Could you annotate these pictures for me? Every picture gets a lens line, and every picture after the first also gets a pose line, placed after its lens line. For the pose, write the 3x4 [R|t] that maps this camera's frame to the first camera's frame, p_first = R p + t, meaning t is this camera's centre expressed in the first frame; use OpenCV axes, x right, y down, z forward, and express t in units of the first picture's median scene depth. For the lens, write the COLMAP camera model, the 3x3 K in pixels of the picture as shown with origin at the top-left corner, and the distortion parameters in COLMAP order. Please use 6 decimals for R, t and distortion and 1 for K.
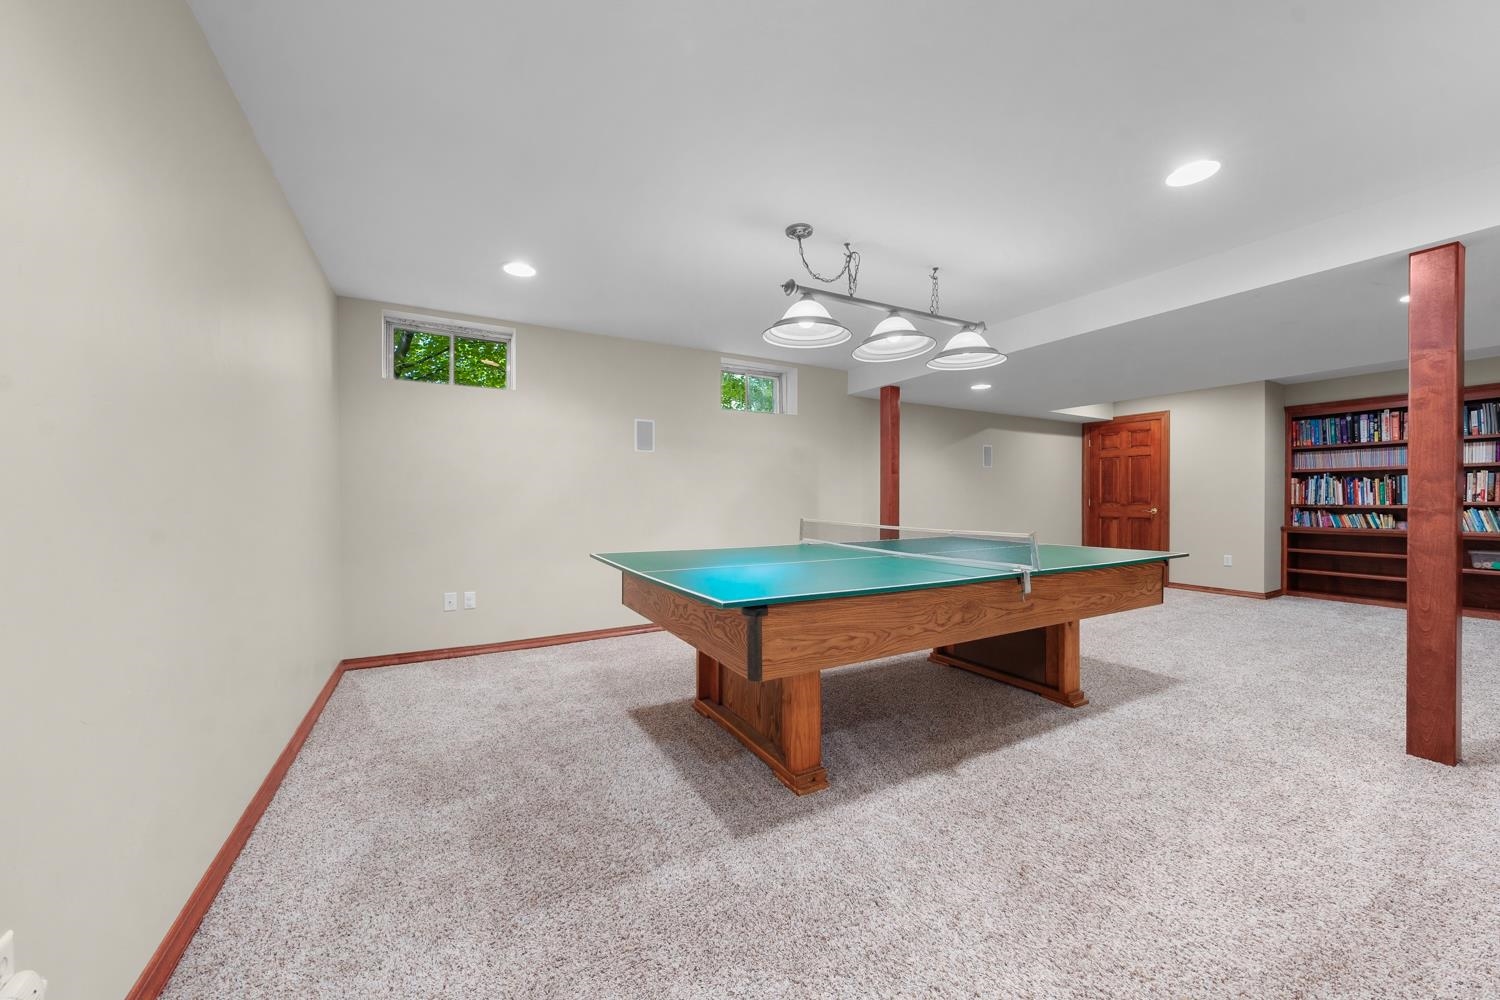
lens RADIAL K [[524.9, 0, 740.8], [0, 524.9, 504.1], [0, 0, 1]] dist [0.000277, 0.000070]
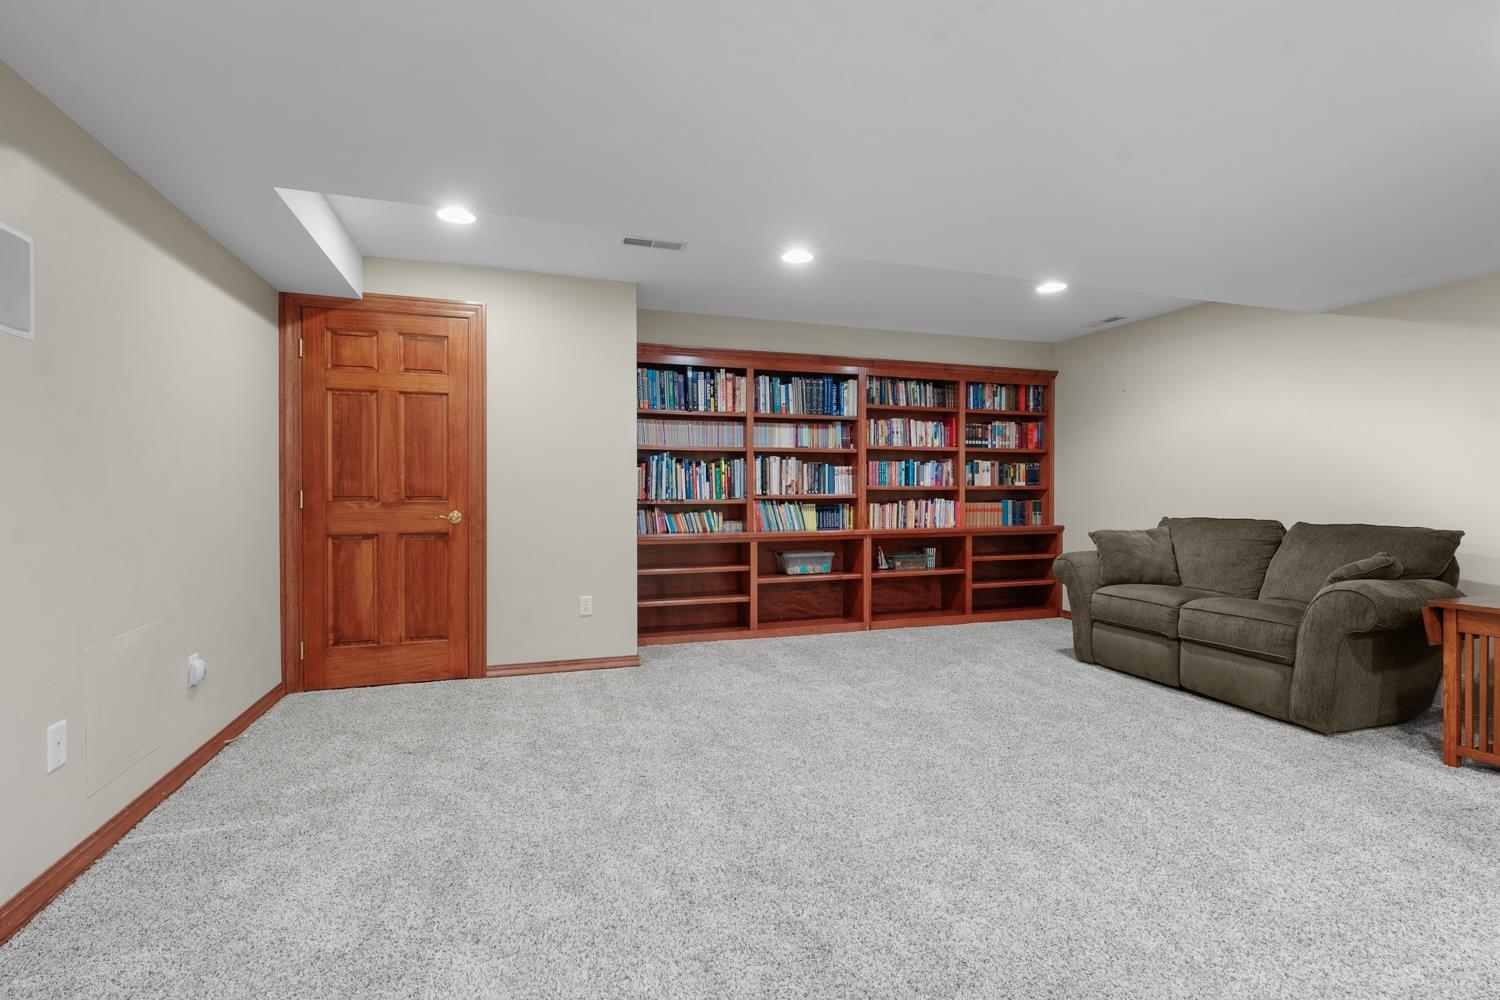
lens RADIAL K [[658.9, 0, 750.0], [0, 658.9, 500.0], [0, 0, 1]] dist [0.001824, 0.000125]
pose [[0.175255, -0.011335, 0.984458, 0.317350], [0.009151, 0.999909, 0.009883, -0.006064], [-0.984481, 0.007277, 0.175342, 0.769462]]
